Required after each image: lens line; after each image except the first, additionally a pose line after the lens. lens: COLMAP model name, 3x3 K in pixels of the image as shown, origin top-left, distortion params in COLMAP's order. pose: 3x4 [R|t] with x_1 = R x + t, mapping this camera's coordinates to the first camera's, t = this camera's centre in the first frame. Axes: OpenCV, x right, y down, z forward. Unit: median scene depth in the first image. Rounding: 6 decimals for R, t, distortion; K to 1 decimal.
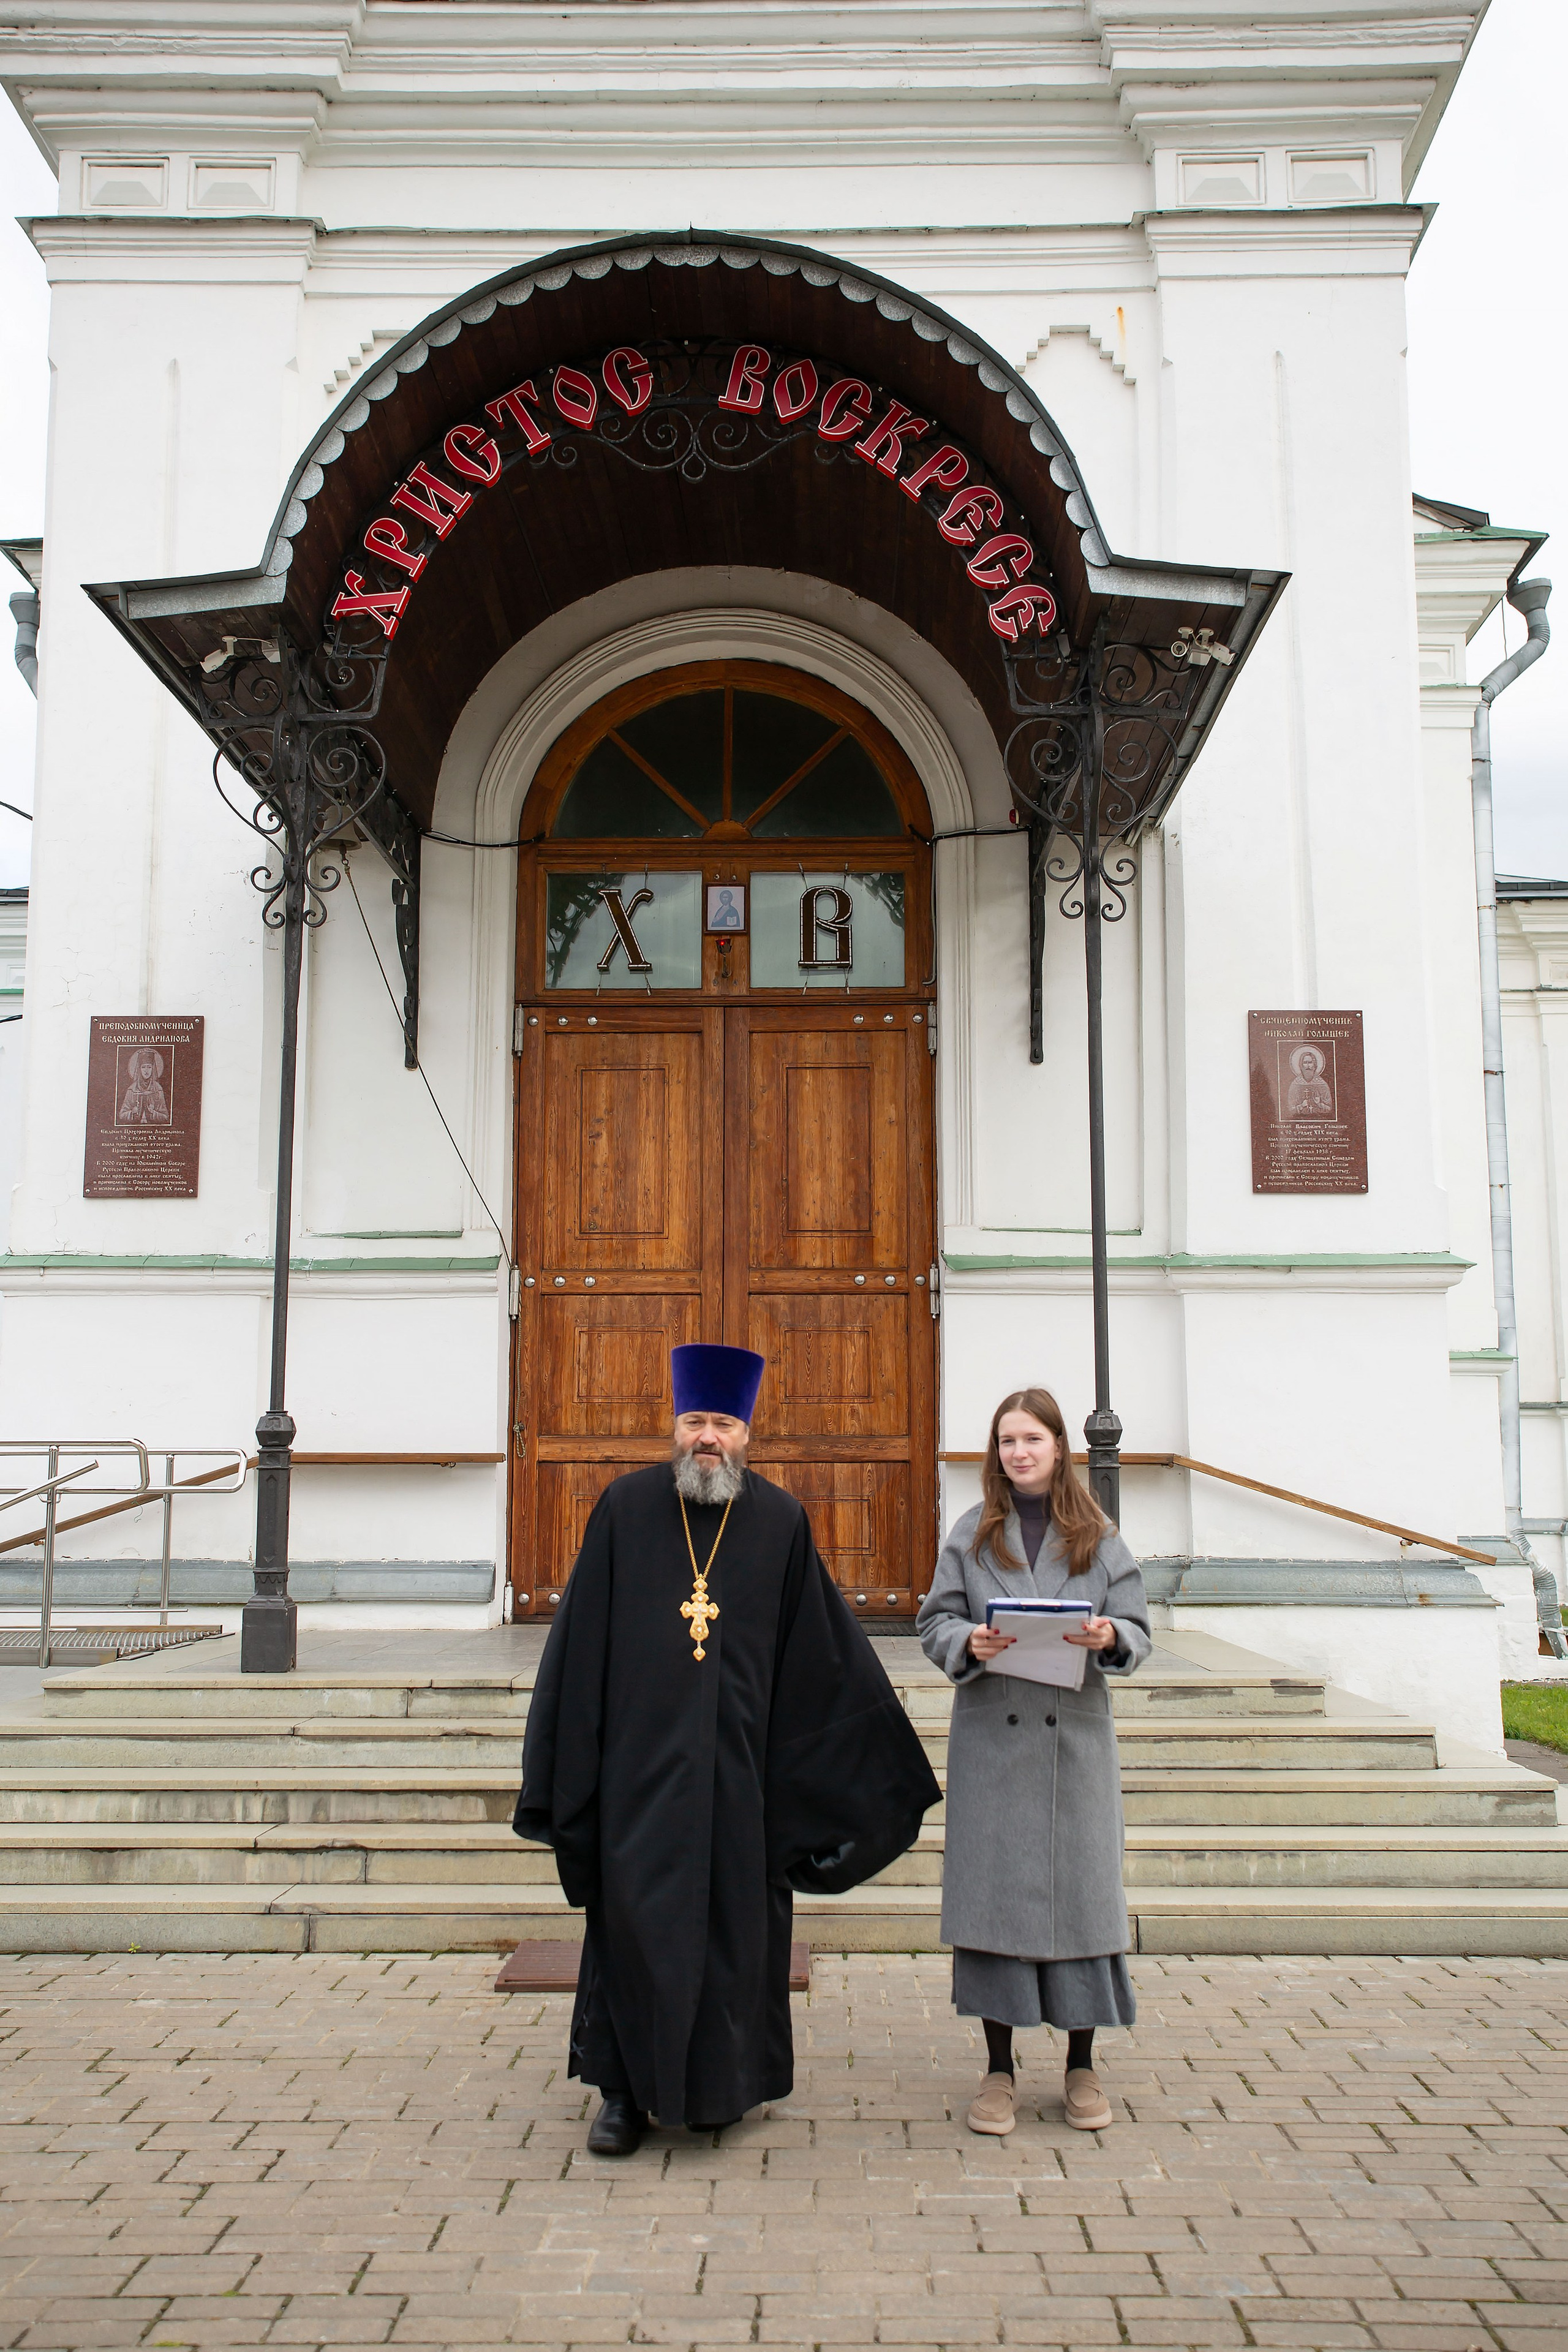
lens RADIAL K [[2192.4, 0, 778.3], [0, 2192.4, 1178.5], [0, 0, 1]] dist [0.035610, 0.000000]
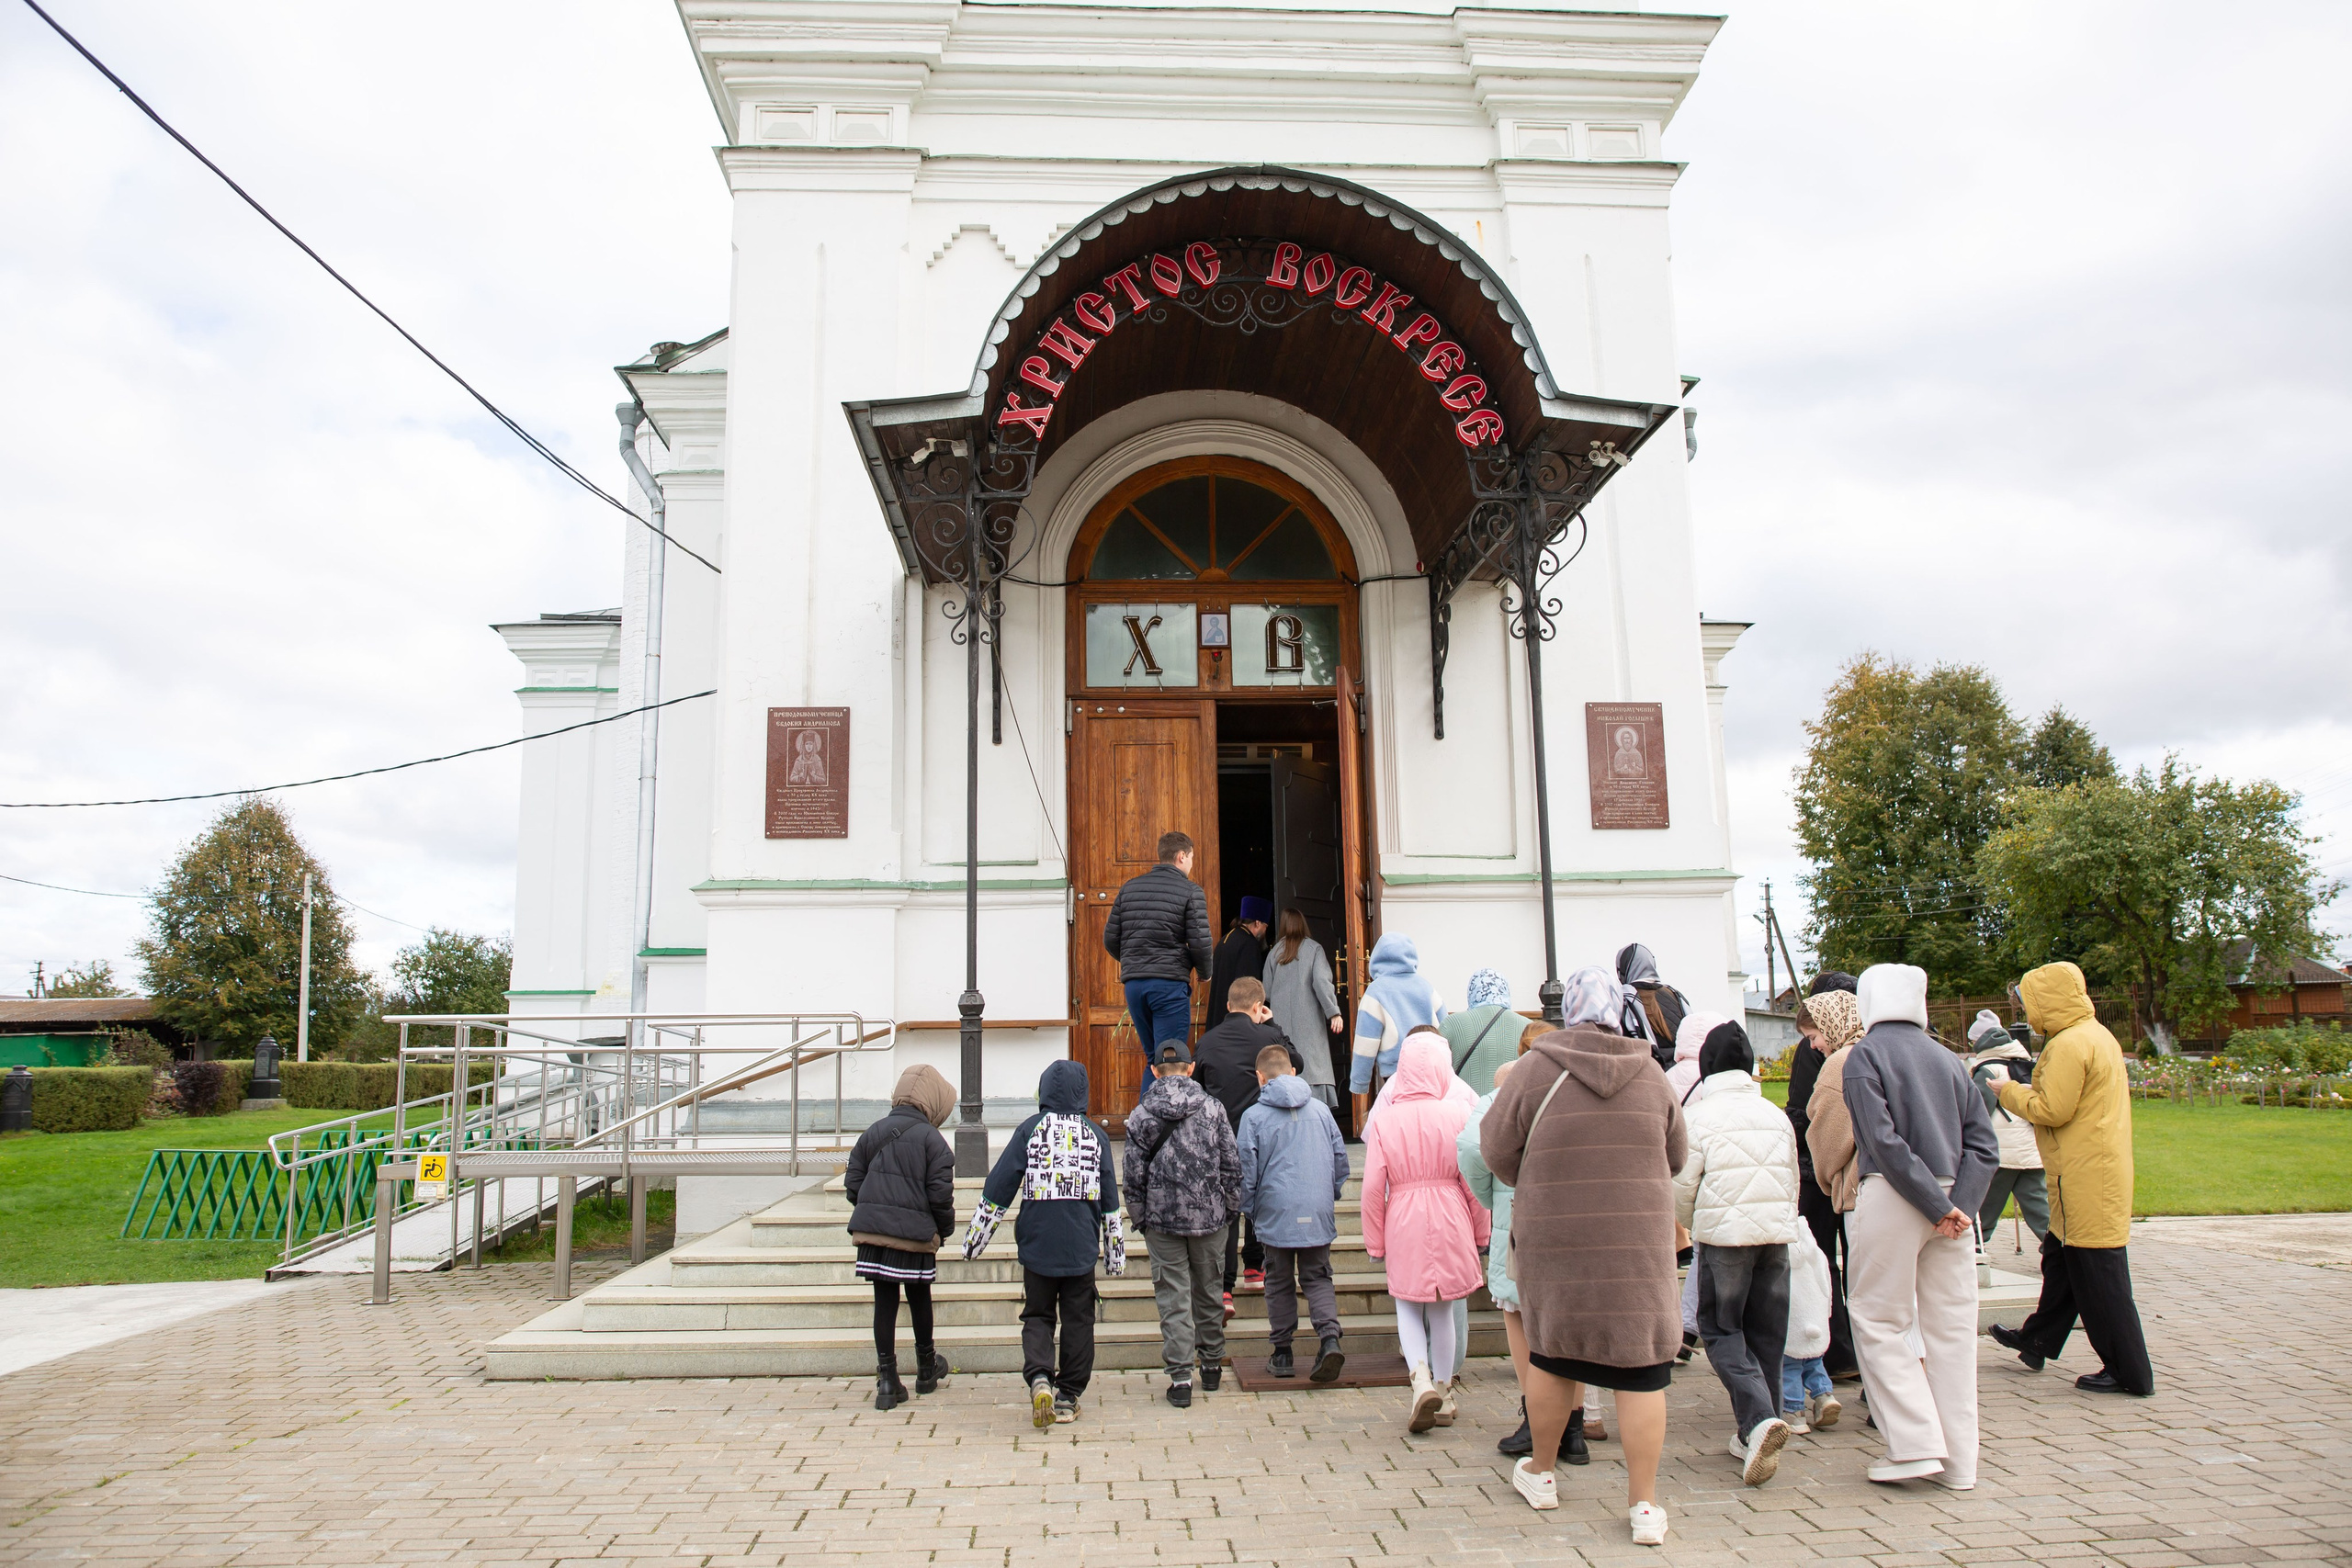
lens RADIAL K [[1588.9, 0, 1162.0], [0, 1588.9, 788.6], [0, 0, 1]] dist [-0.066344, 0.024642]
pose [[0.996955, -0.005472, 0.077787, -0.139810], [0.007128, 0.999753, -0.021029, -0.000064], [-0.077653, 0.021519, 0.996748, -0.010639]]
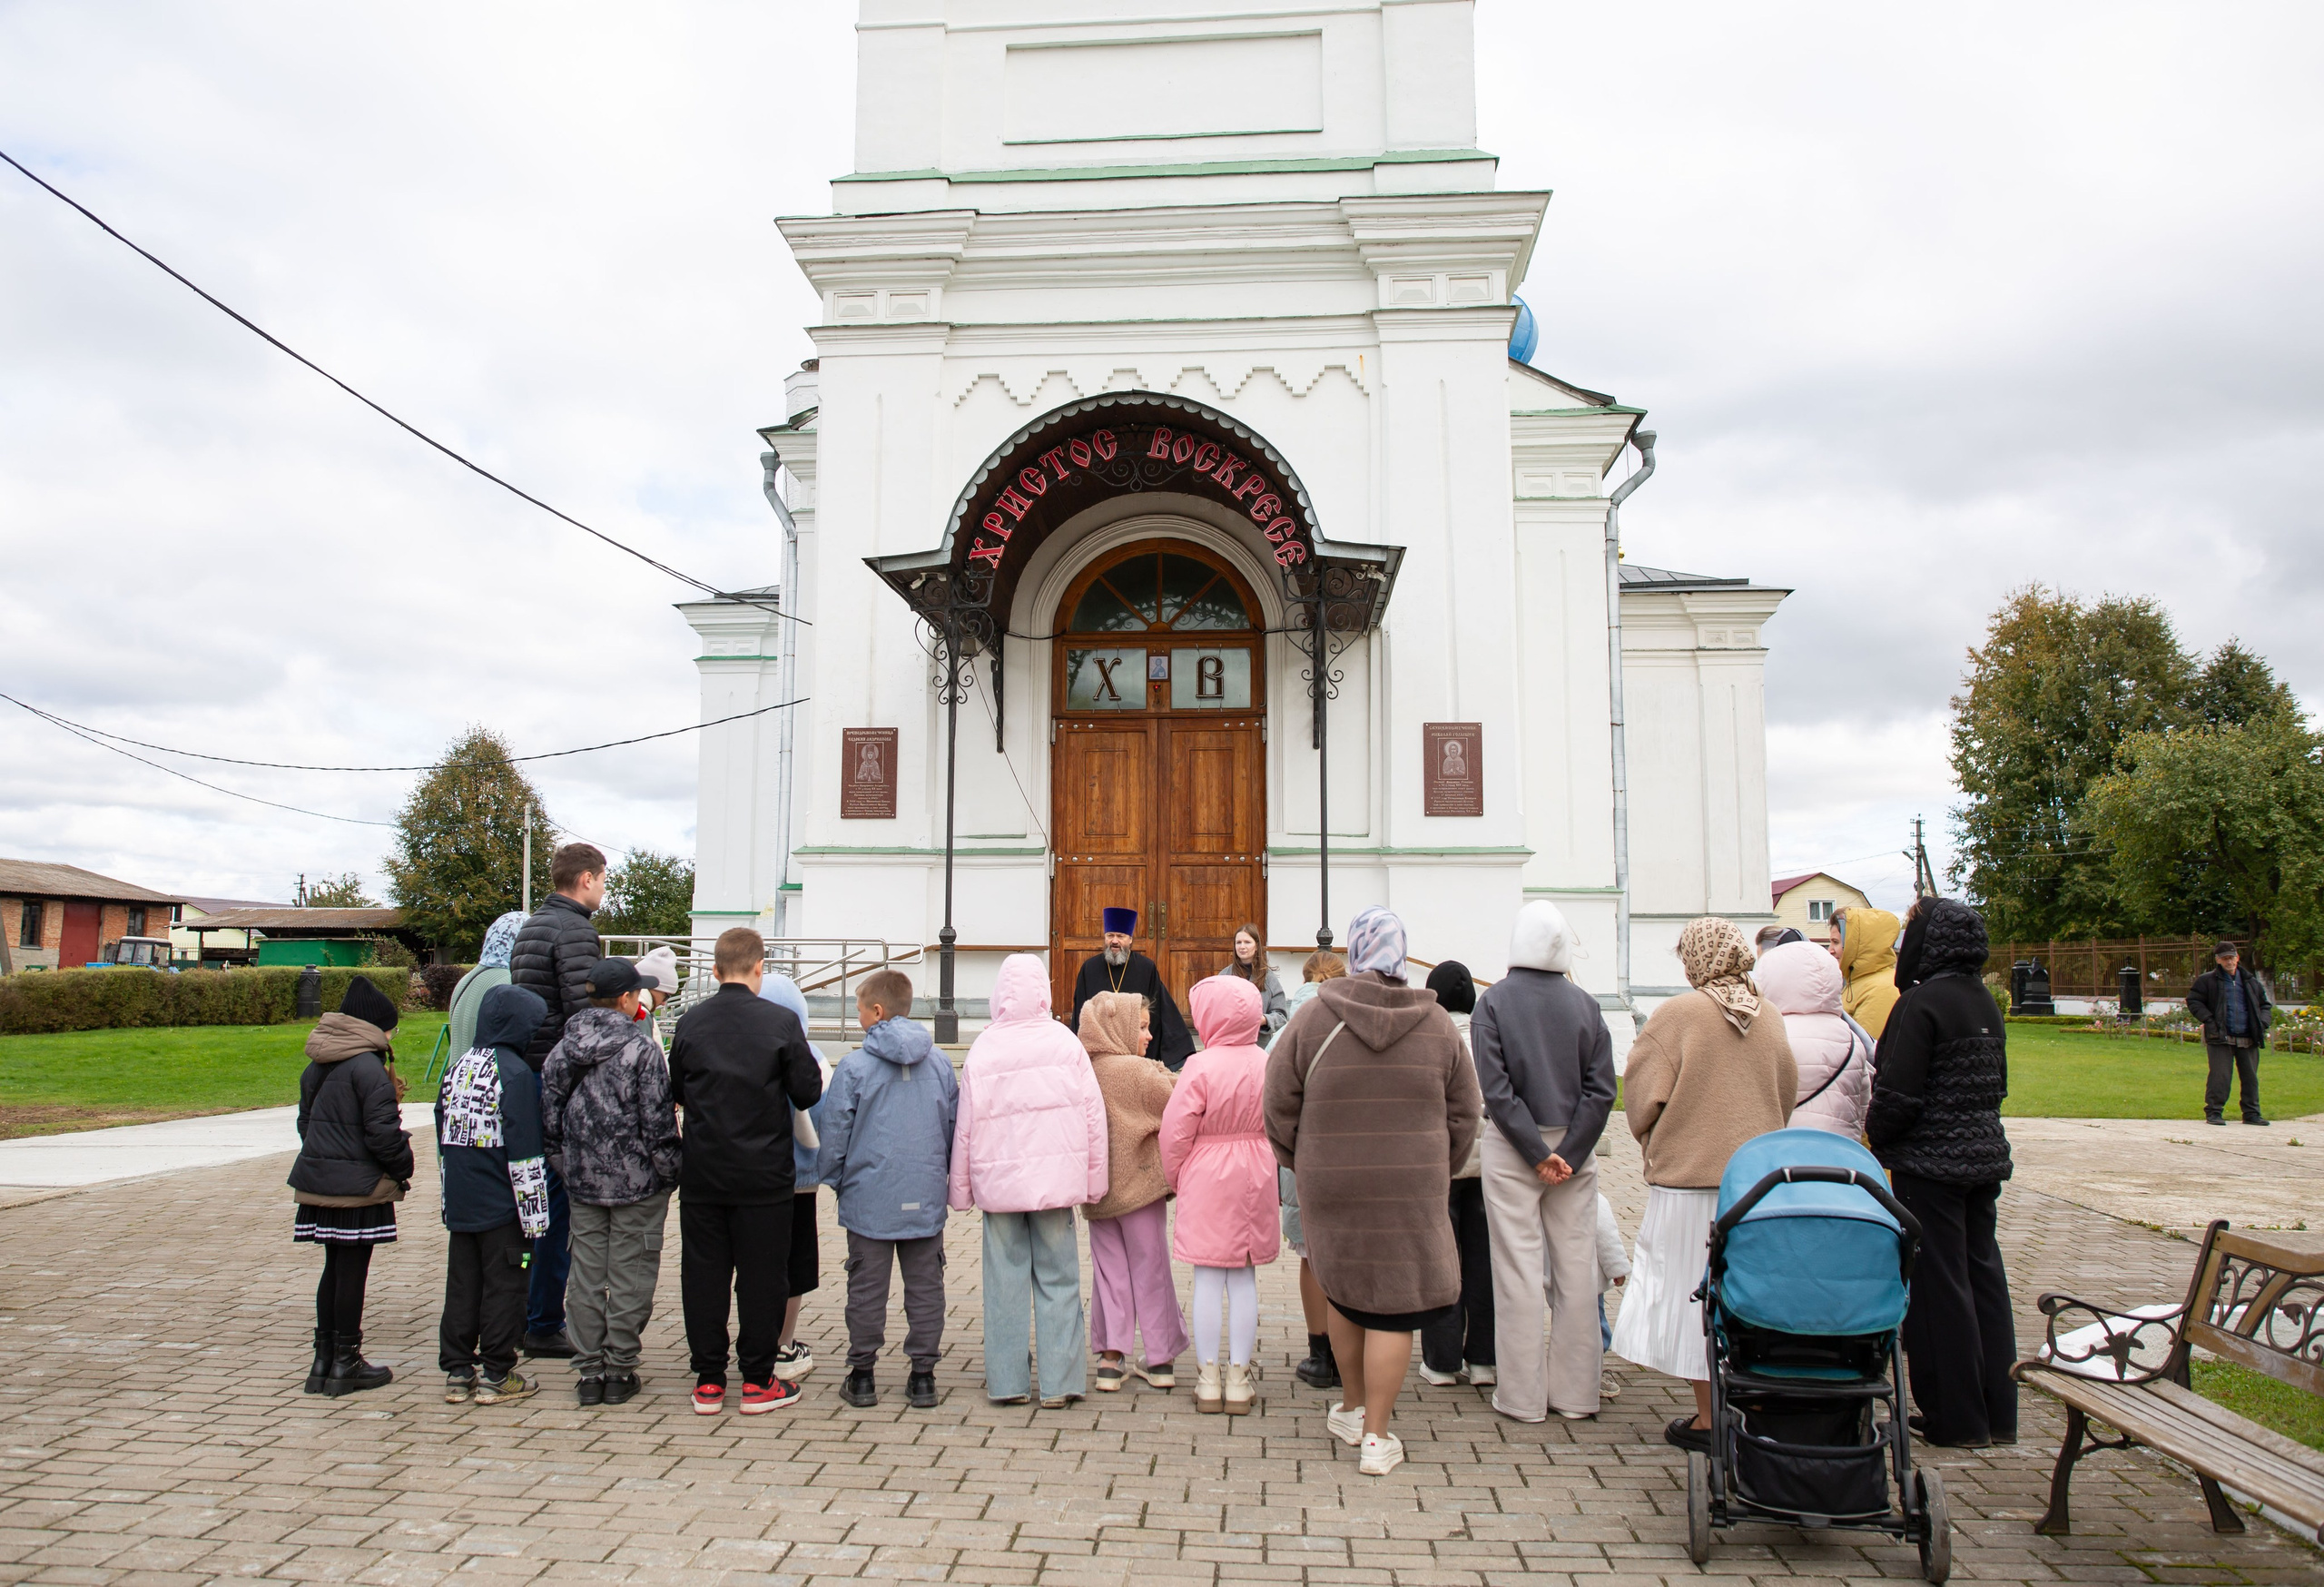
lens RADIAL K [[1652.6, 0, 1103.2], [0, 1652.6, 777.5], [0, 0, 1]] dist [-0.054118, 0.013577]
pose [[0.996760, -0.002600, -0.080393, 0.045681], [0.004589, 0.999687, 0.024577, -0.063048], [0.080304, -0.024866, 0.996460, -0.477760]]
